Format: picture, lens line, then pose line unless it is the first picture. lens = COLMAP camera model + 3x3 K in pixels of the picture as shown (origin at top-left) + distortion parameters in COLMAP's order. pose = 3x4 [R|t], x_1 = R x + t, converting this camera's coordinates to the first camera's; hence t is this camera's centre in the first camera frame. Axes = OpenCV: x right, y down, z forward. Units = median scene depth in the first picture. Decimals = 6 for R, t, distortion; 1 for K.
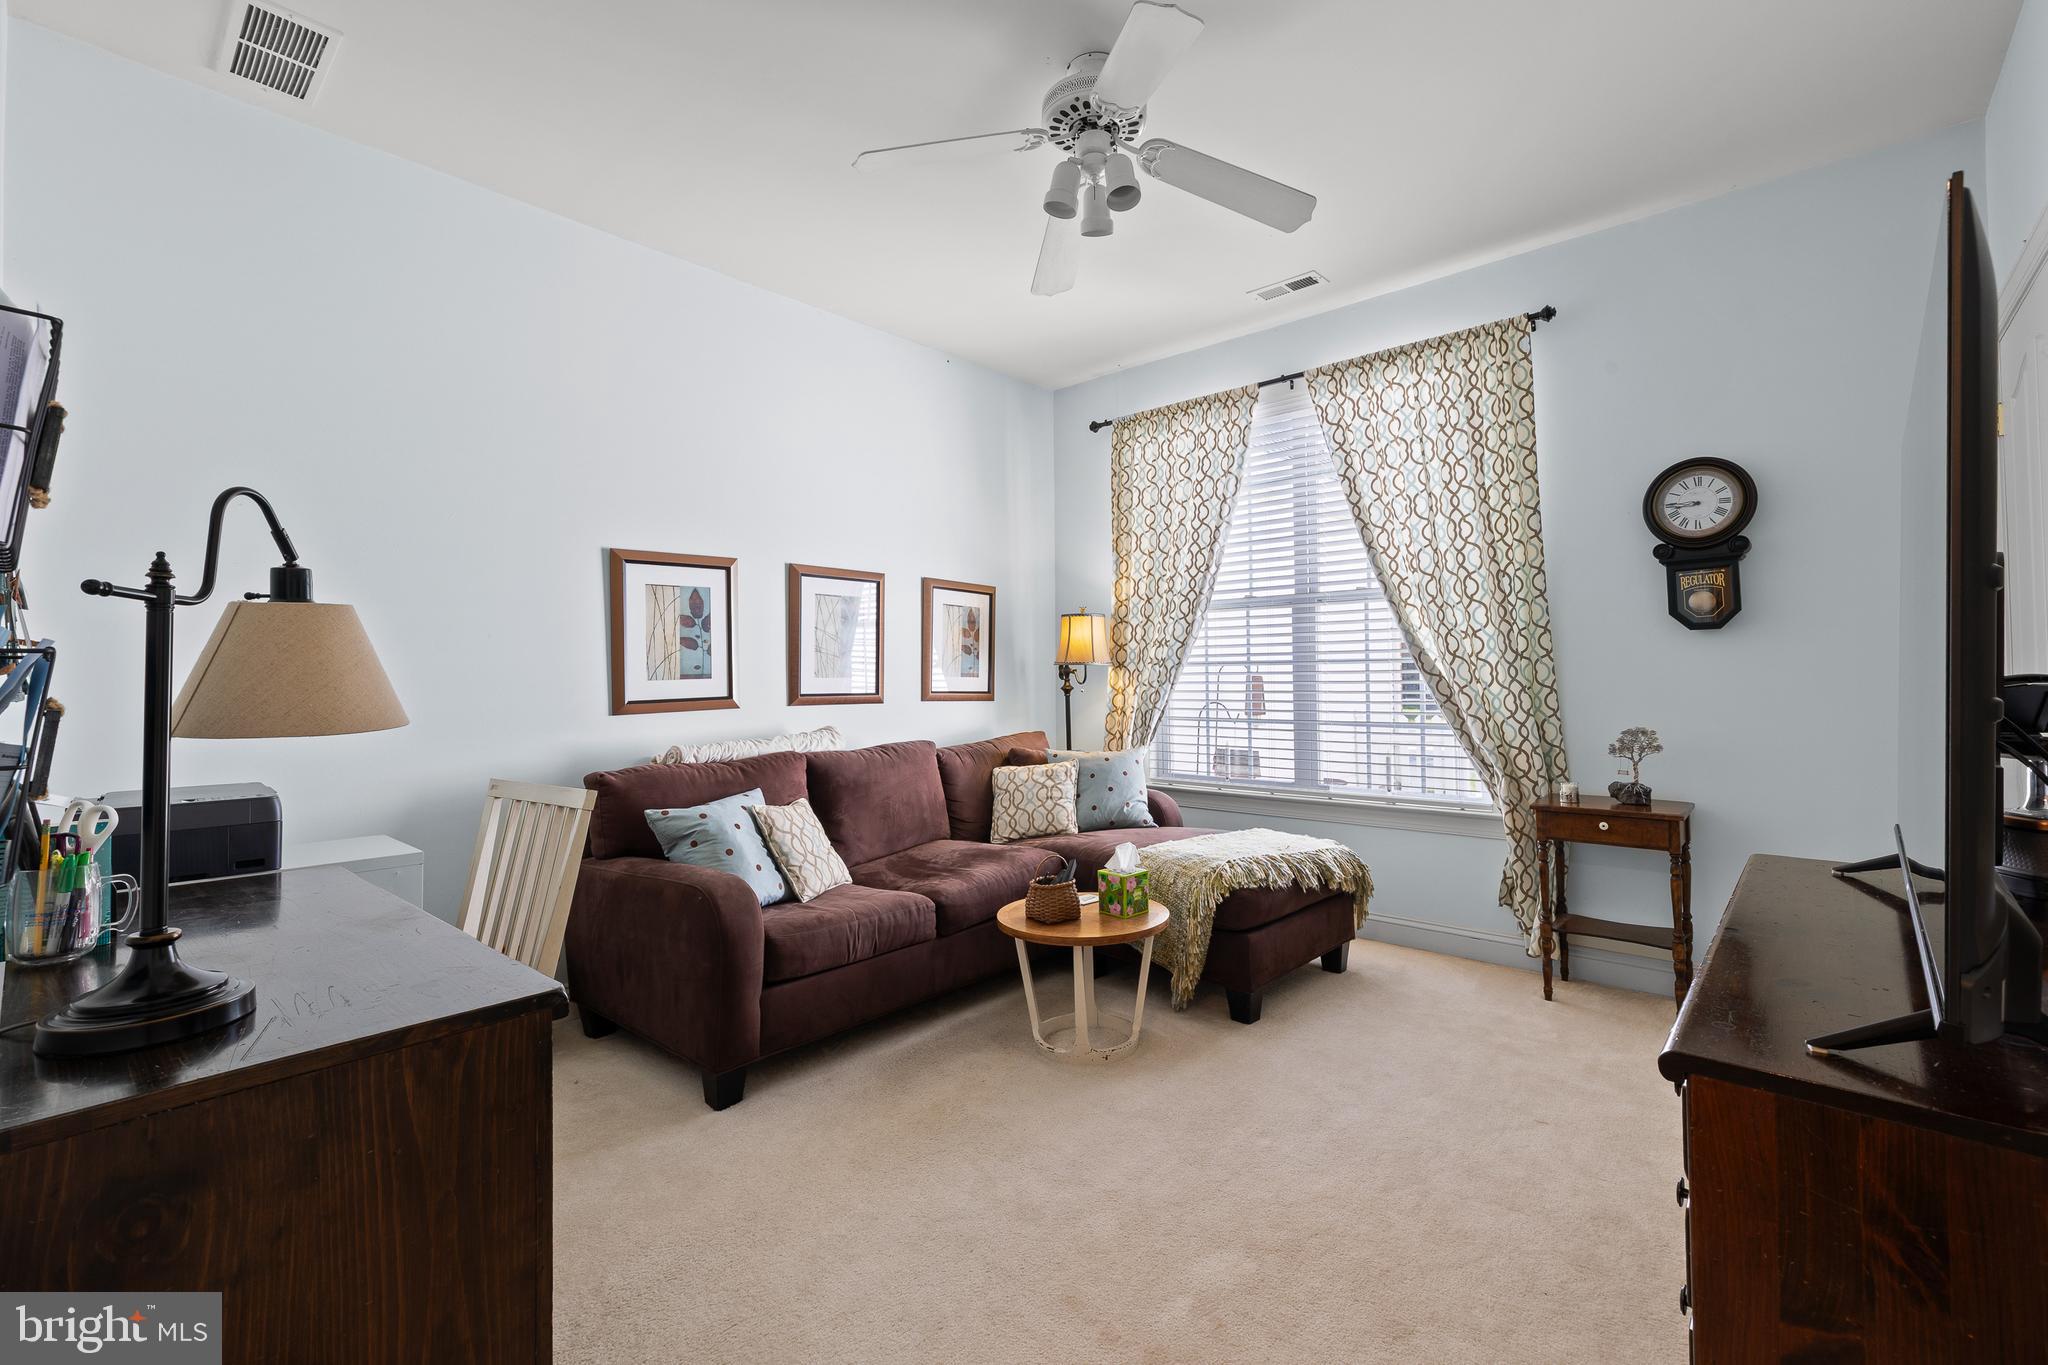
lens RADIAL K [[893.0, 0, 1024.0], [0, 893.0, 682.5], [0, 0, 1]] dist [-0.000010, 0.000032]
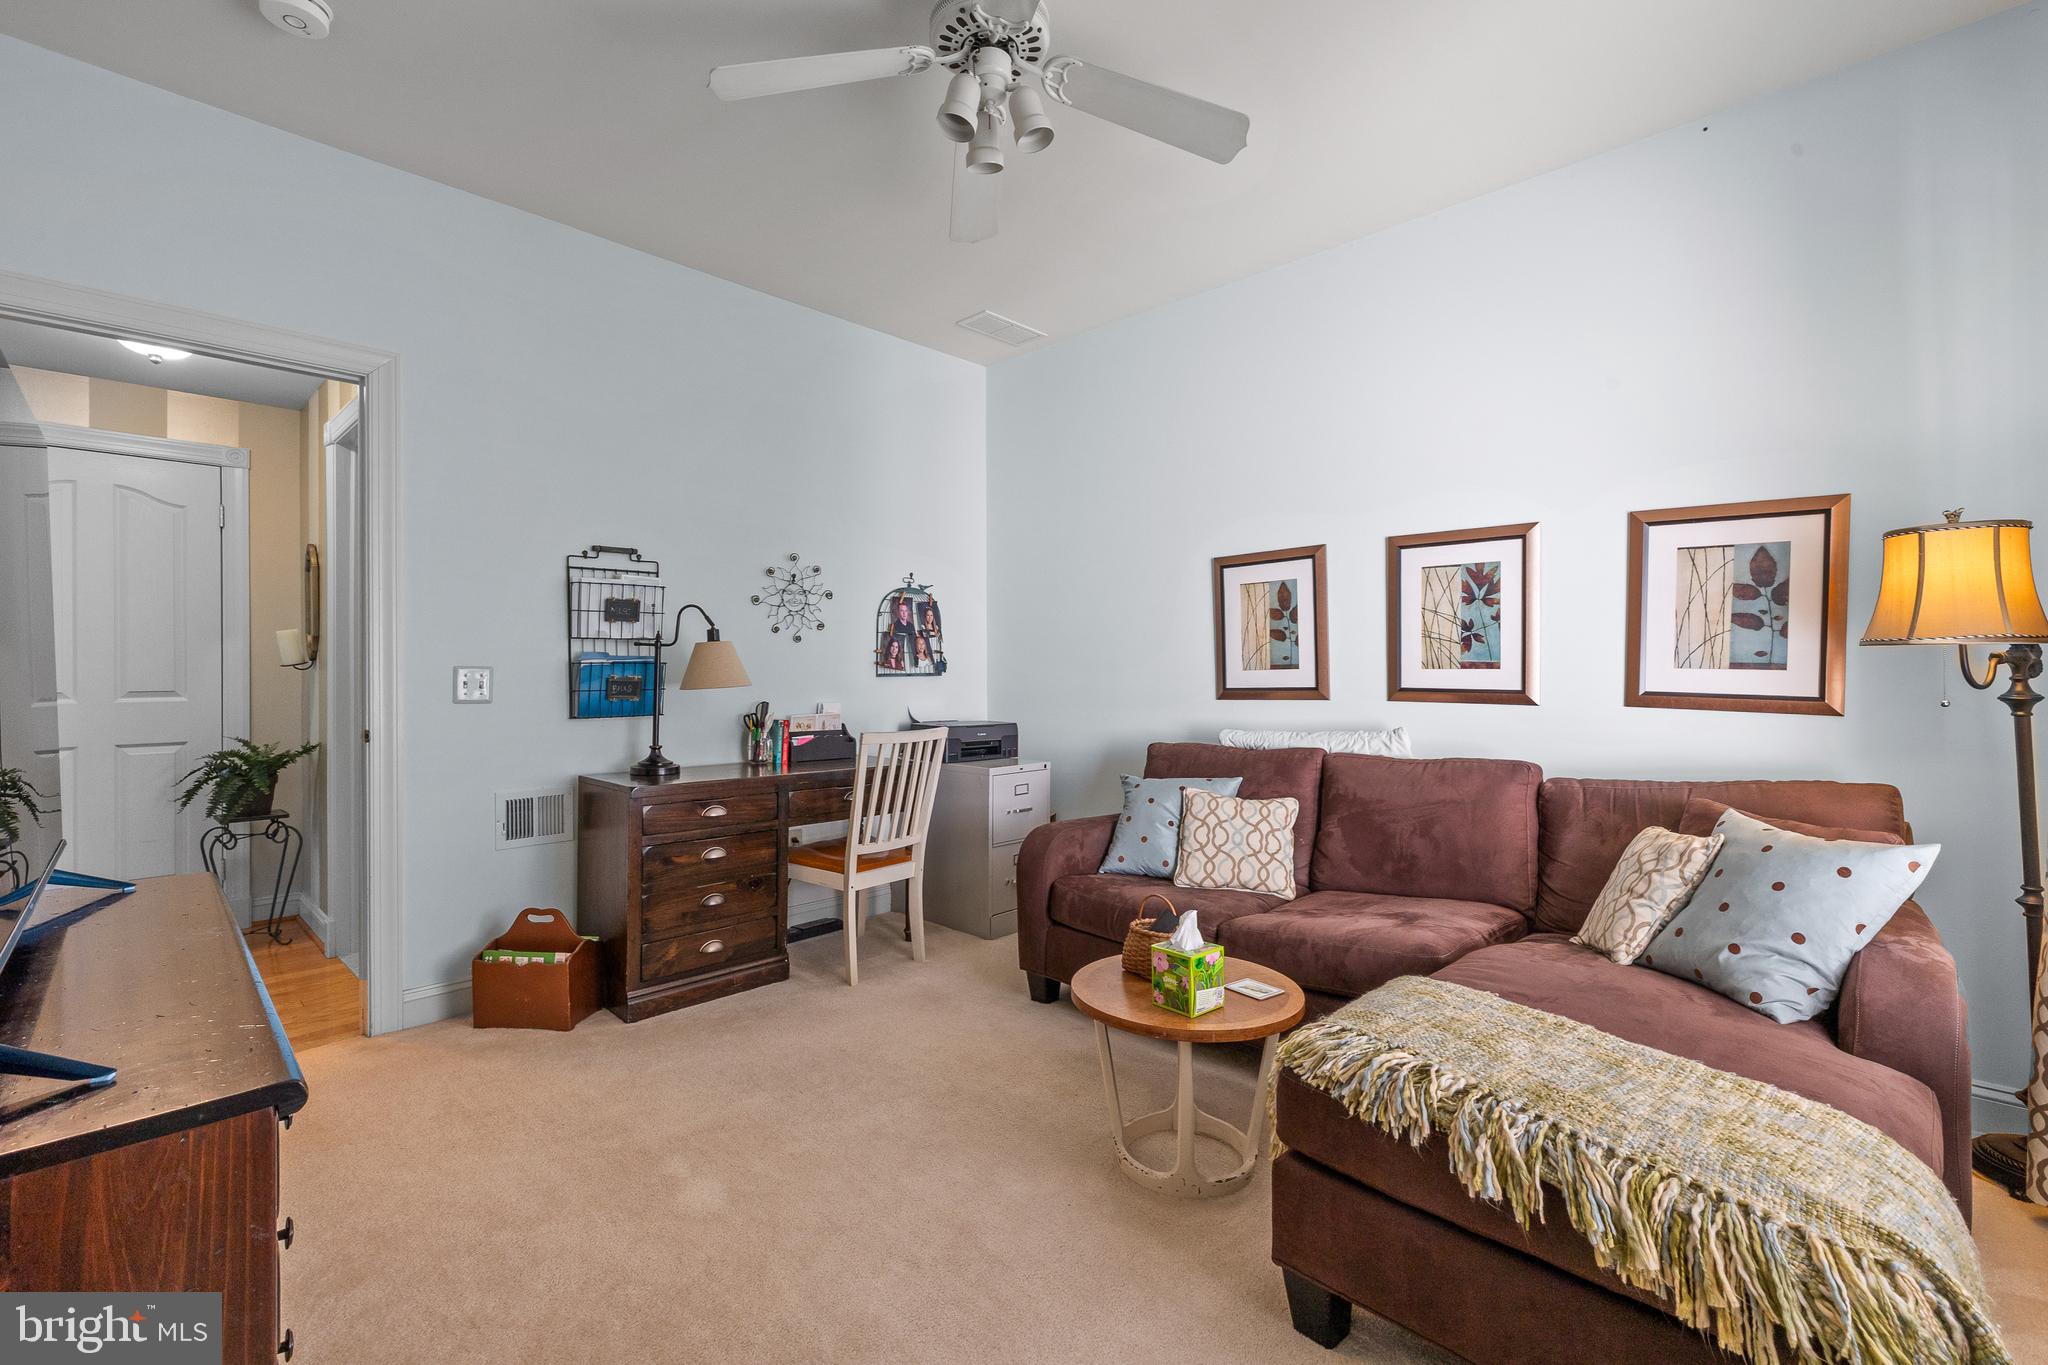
lens RADIAL K [[868.2, 0, 1024.1], [0, 868.2, 721.5], [0, 0, 1]] dist [-0.014423, 0.000047]
pose [[-0.050876, 0.069308, -0.996297, 0.645169], [-0.005063, 0.997558, 0.069655, -0.011996], [0.998692, 0.008588, -0.050401, 0.738584]]
